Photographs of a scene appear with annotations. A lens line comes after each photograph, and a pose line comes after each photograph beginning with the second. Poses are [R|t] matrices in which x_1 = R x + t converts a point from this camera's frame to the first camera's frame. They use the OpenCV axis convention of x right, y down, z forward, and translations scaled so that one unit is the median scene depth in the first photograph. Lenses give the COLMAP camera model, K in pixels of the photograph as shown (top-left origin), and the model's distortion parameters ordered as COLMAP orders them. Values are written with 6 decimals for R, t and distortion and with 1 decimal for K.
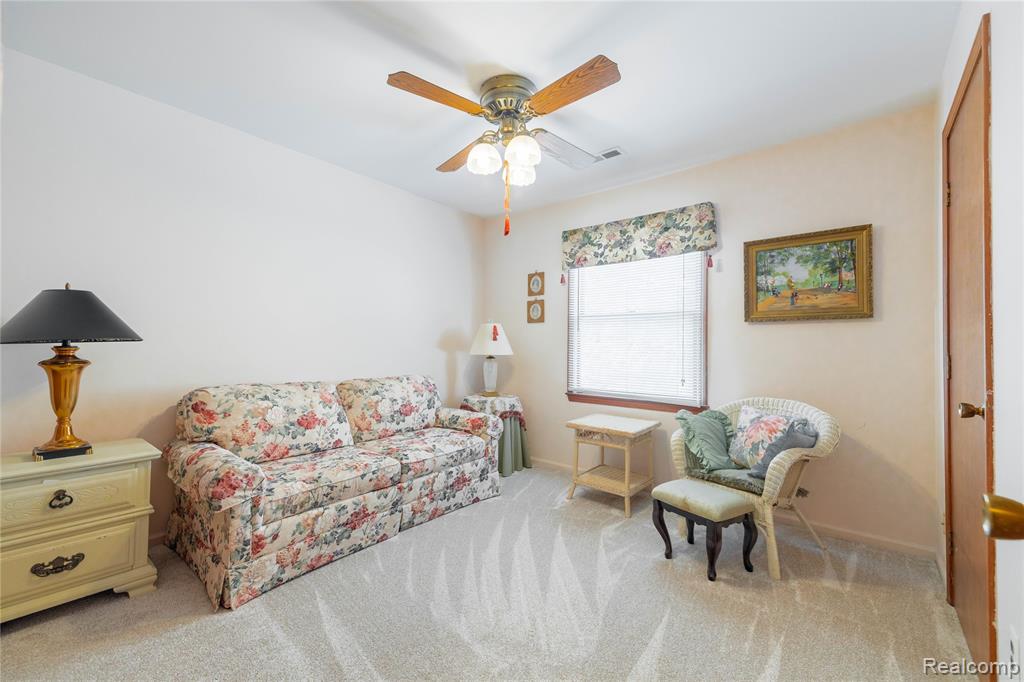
lens RADIAL K [[415.9, 0, 512.3], [0, 415.9, 337.5], [0, 0, 1]] dist [0.056285, -0.021066]
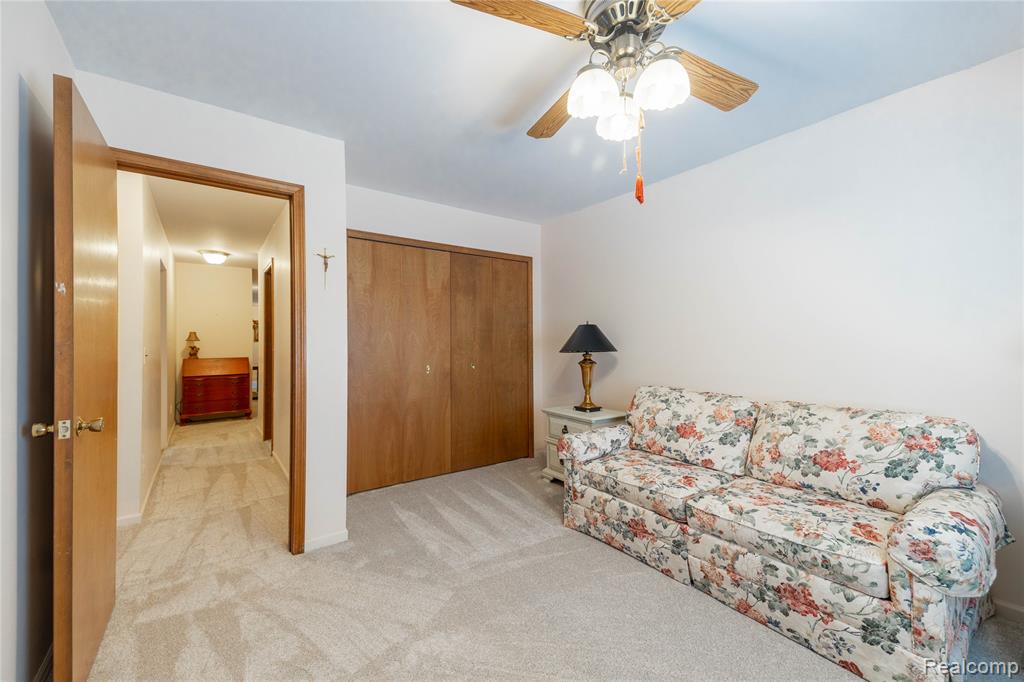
lens RADIAL K [[415.9, 0, 512.3], [0, 415.9, 337.5], [0, 0, 1]] dist [0.056285, -0.021066]
pose [[-0.264058, -0.017324, -0.964351, 0.655375], [0.021447, 0.999486, -0.023827, -0.012766], [0.964268, -0.026974, -0.263550, 0.919028]]
